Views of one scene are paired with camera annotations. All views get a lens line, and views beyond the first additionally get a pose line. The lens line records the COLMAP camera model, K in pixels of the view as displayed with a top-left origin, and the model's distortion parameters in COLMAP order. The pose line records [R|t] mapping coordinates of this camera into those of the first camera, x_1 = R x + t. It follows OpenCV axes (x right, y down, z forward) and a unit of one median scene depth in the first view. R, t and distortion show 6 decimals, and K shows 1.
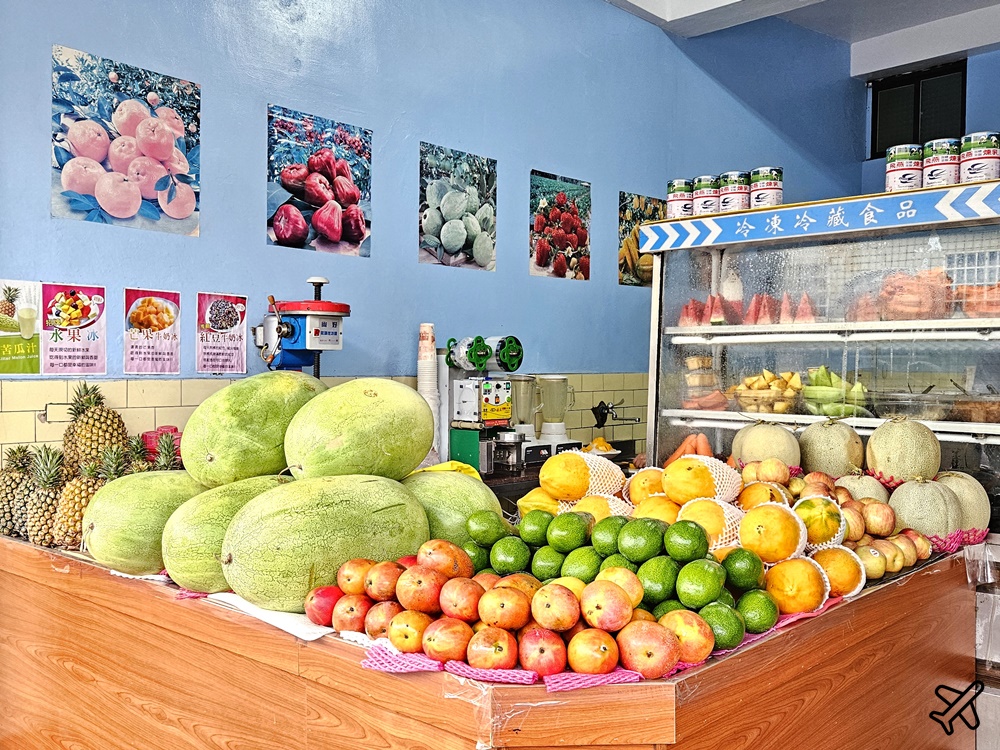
lens RADIAL K [[939.9, 0, 495.5], [0, 939.9, 376.2], [0, 0, 1]] dist [0.011776, 0.000000]
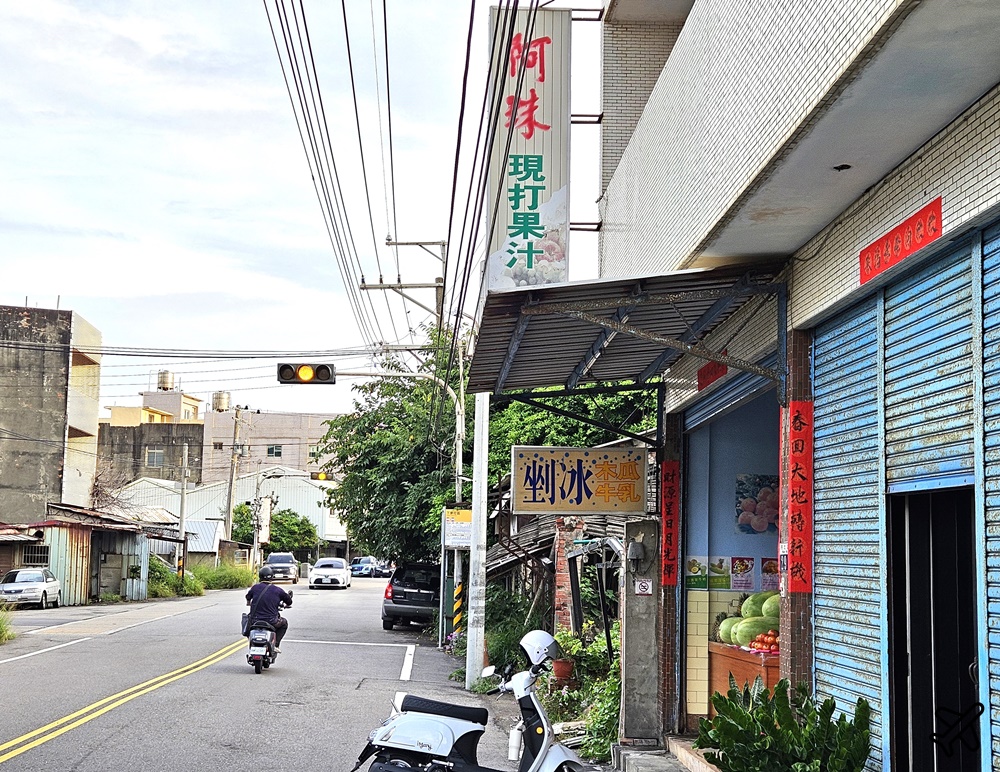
lens RADIAL K [[1527.2, 0, 499.9], [0, 1527.2, 386.2], [0, 0, 1]] dist [-0.001252, 0.000000]
pose [[0.709106, -0.063534, -0.702234, 2.261088], [-0.036924, 0.991220, -0.126964, 0.002142], [0.704135, 0.115960, 0.700534, -2.746161]]
